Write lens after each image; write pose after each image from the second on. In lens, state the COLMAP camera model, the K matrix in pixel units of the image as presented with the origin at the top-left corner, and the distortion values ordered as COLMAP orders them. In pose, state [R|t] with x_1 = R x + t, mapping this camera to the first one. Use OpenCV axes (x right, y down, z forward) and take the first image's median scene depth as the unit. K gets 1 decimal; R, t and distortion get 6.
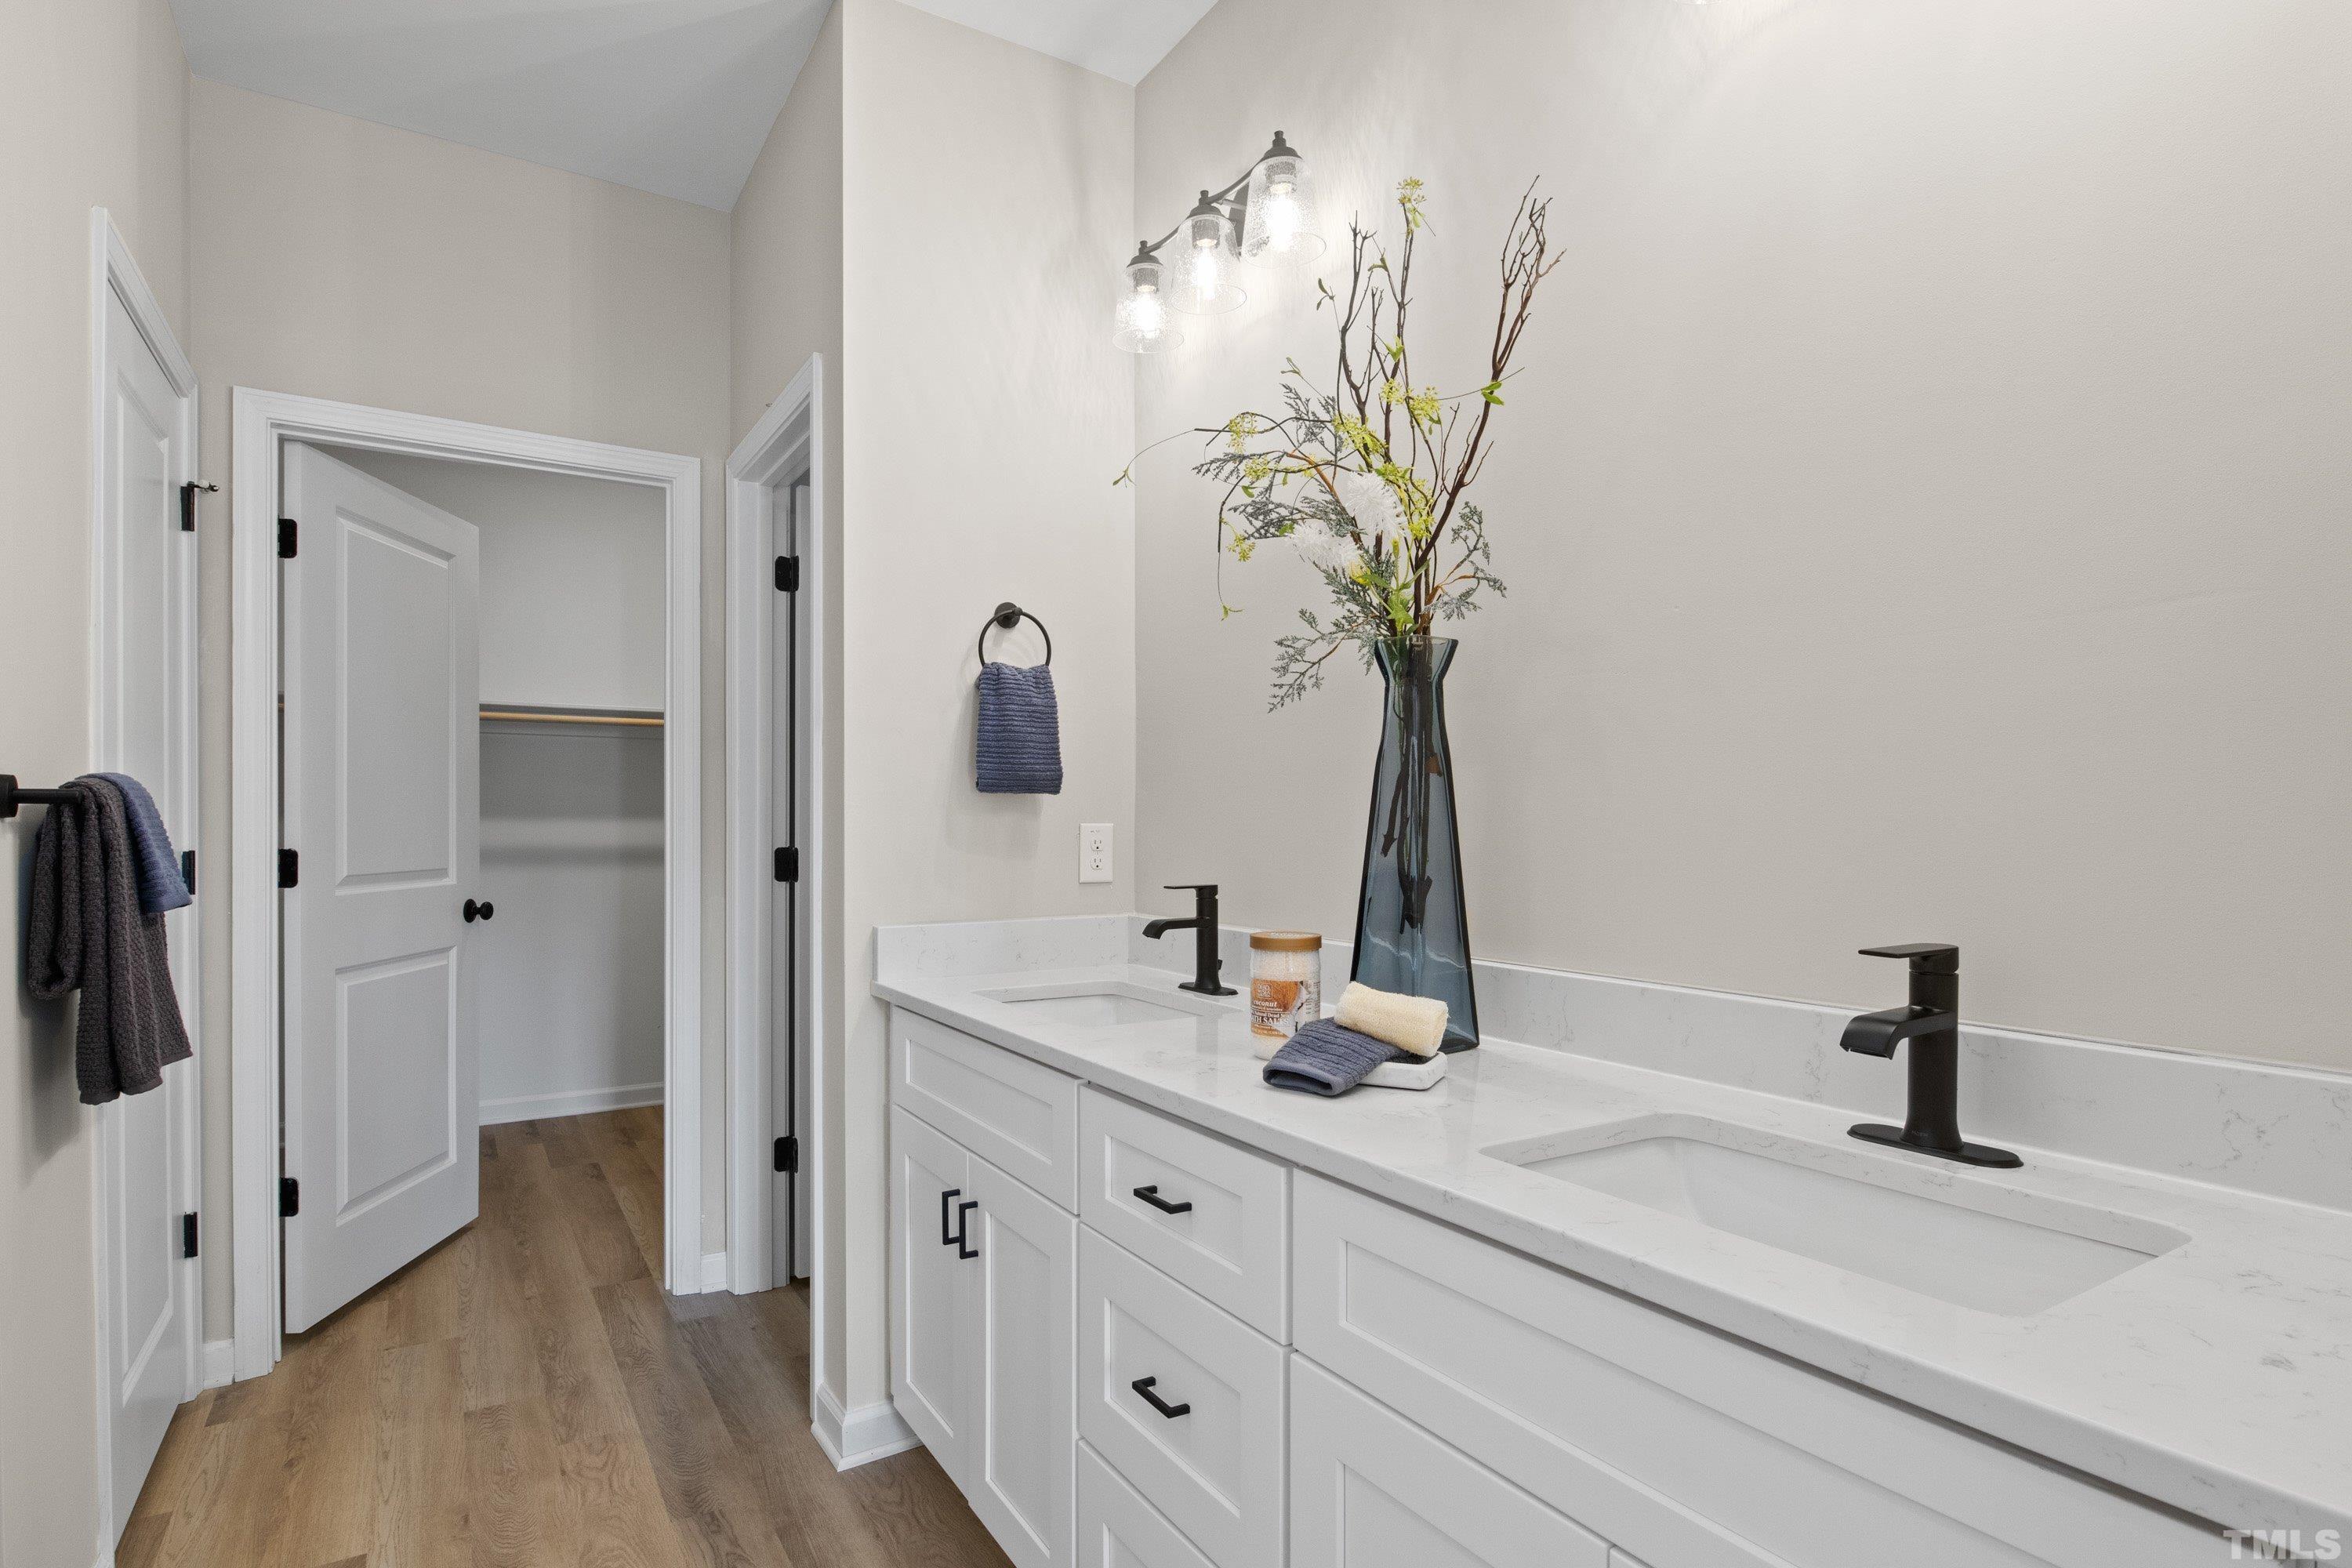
lens RADIAL K [[1185.6, 0, 1186.6], [0, 1185.6, 787.5], [0, 0, 1]] dist [-0.005705, -0.000474]
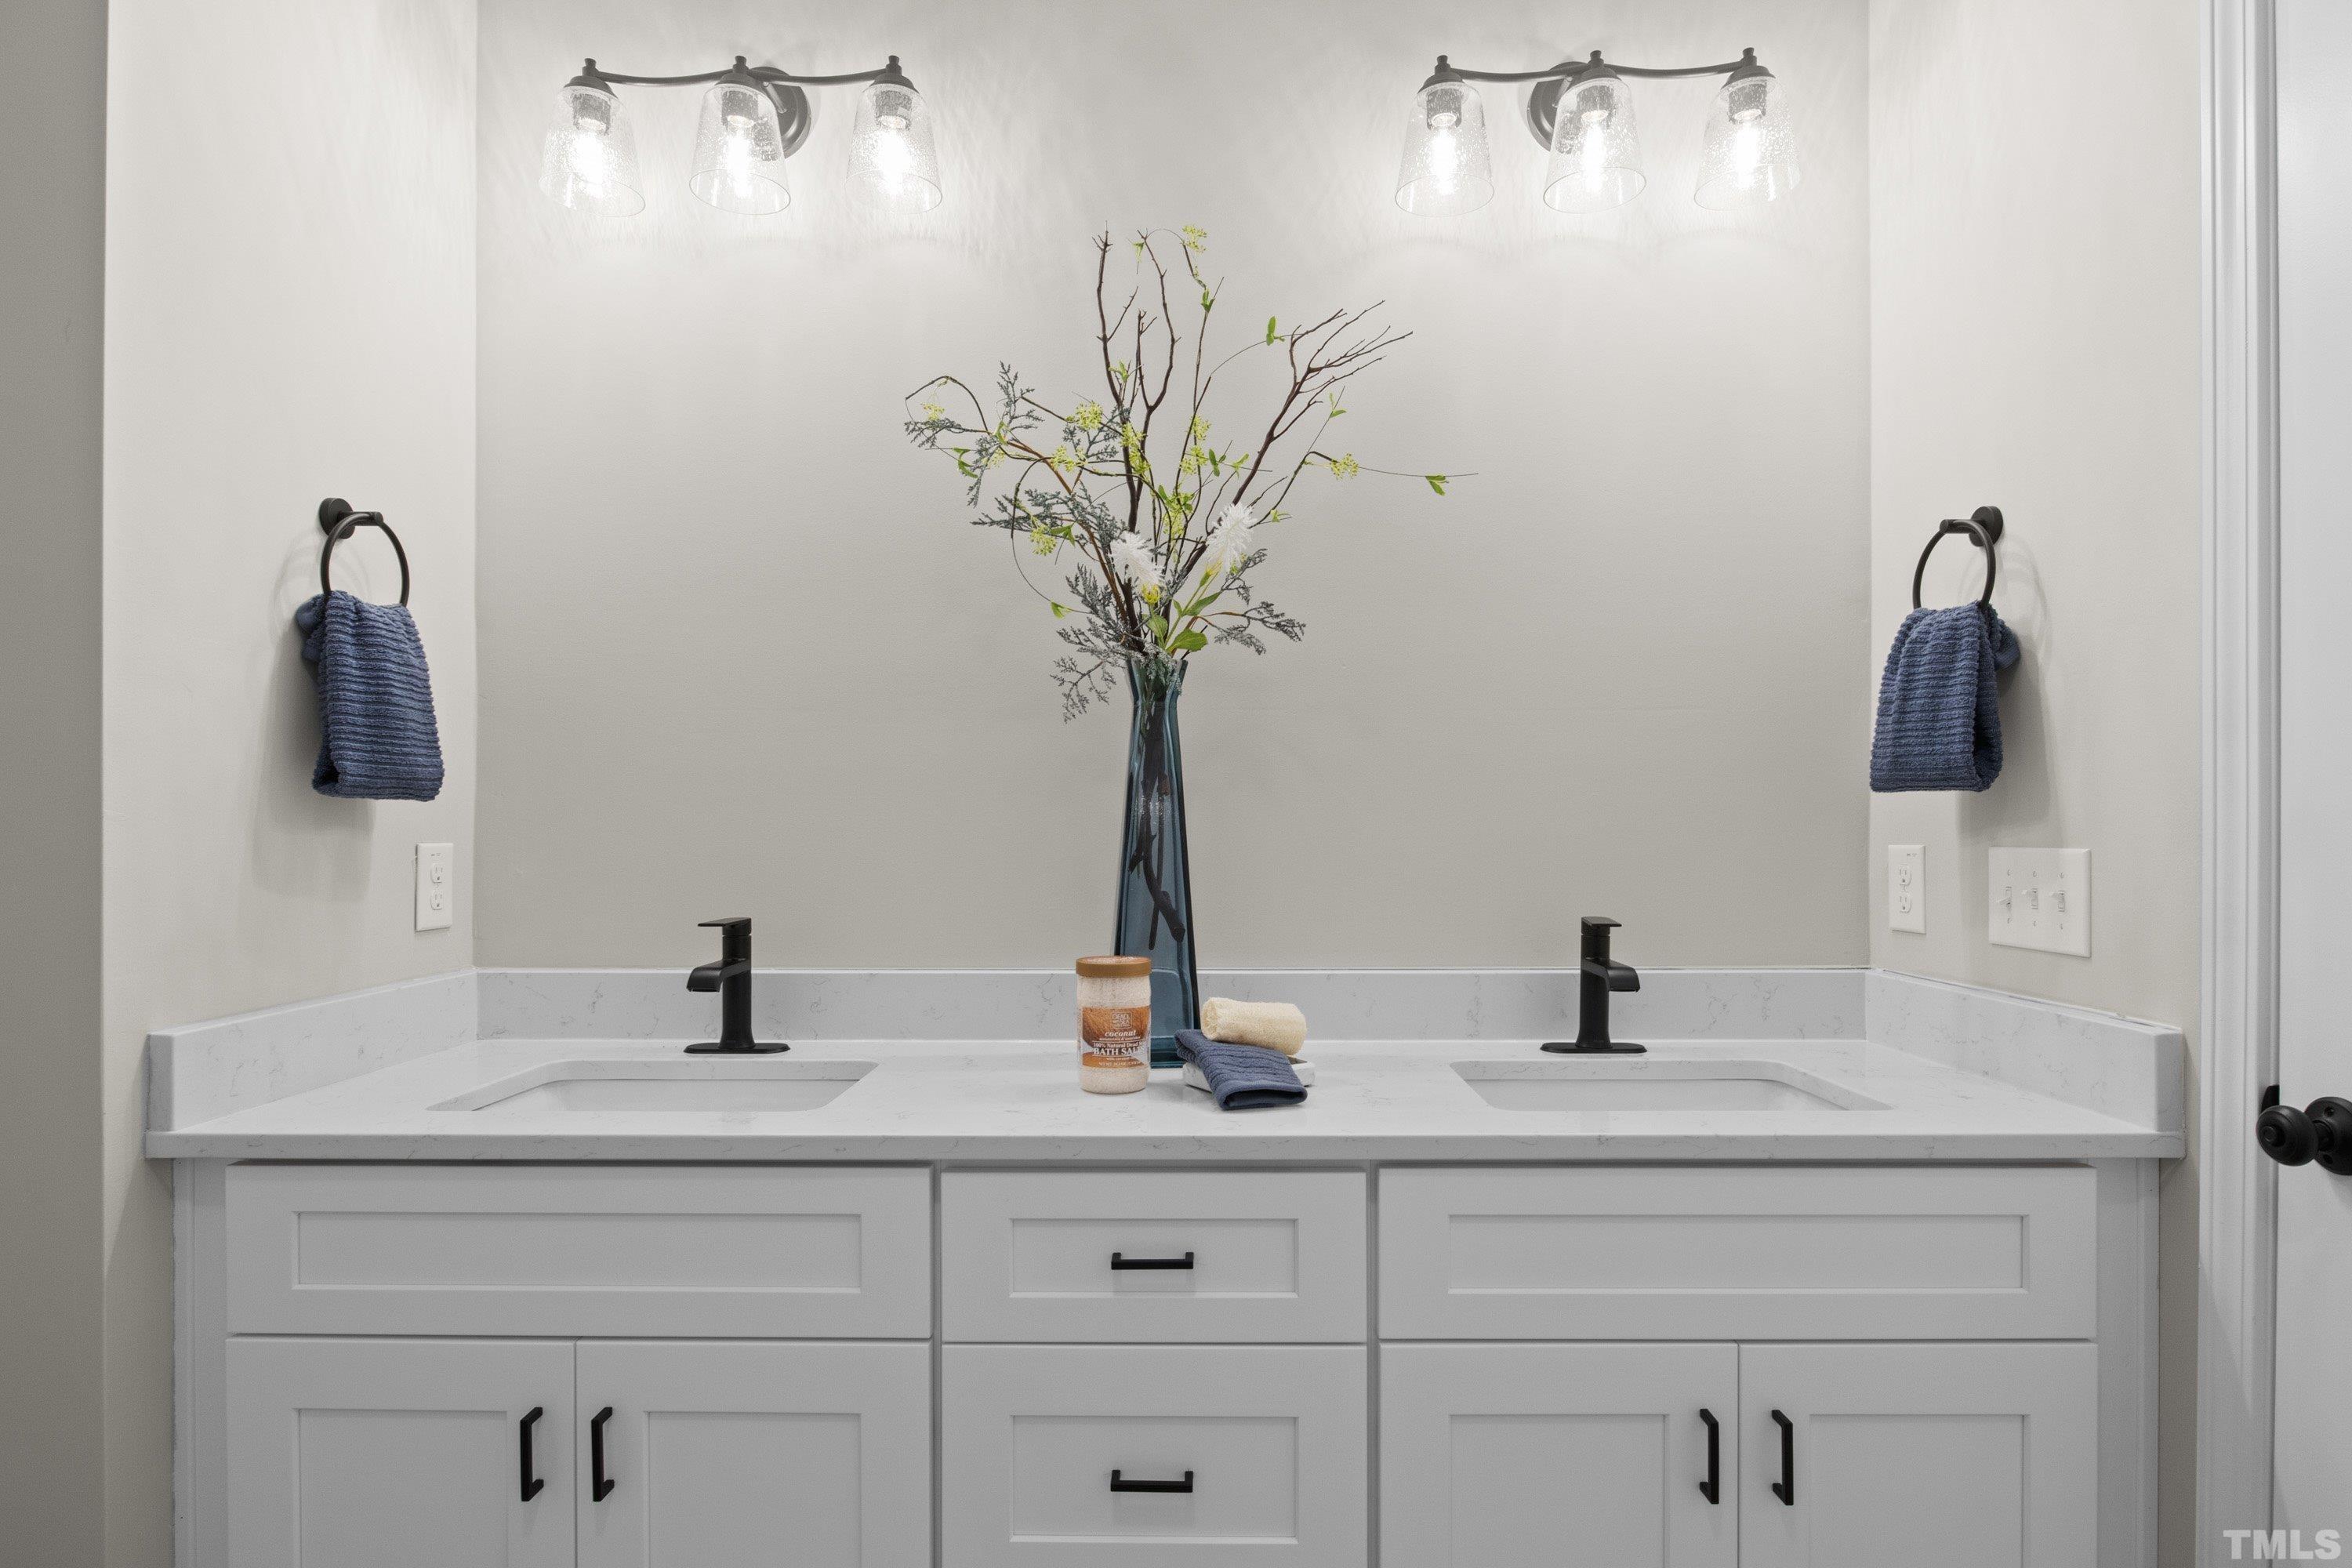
lens RADIAL K [[1185.6, 0, 1186.6], [0, 1185.6, 787.5], [0, 0, 1]] dist [-0.005705, -0.000474]
pose [[0.548886, 0.026181, 0.835487, -0.523190], [-0.020832, 0.999627, -0.017638, 0.001312], [-0.835638, -0.007723, 0.549227, 0.328929]]
